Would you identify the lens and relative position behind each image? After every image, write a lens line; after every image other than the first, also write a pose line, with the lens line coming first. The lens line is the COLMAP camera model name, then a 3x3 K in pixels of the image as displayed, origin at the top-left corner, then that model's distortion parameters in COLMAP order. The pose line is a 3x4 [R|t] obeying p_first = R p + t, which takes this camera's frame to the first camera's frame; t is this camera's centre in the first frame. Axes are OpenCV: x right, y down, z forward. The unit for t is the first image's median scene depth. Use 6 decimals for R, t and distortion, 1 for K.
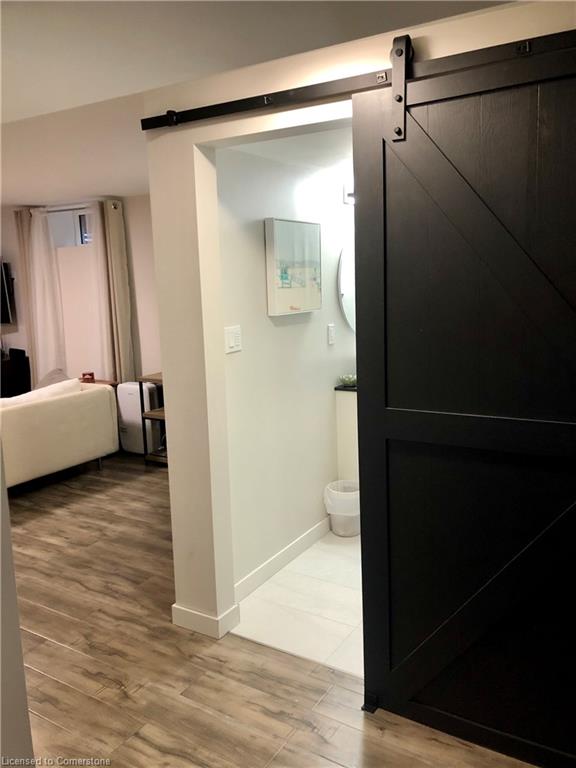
lens RADIAL K [[631.3, 0, 288.0], [0, 631.3, 384.0], [0, 0, 1]] dist [0.003257, -0.000382]
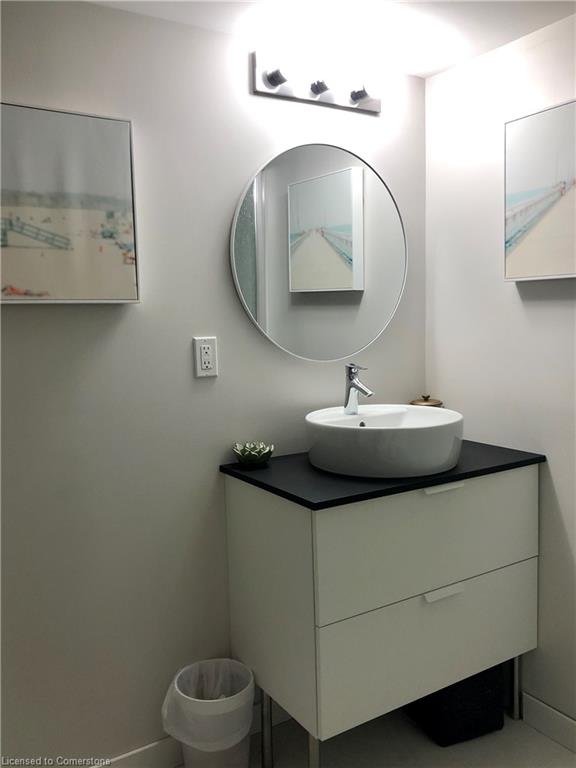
lens RADIAL K [[631.3, 0, 288.0], [0, 631.3, 384.0], [0, 0, 1]] dist [0.003257, -0.000382]
pose [[0.891309, 0.050971, -0.450522, 0.378005], [-0.077110, 0.996226, -0.039843, -0.047575], [0.446791, 0.070252, 0.891876, 0.648058]]
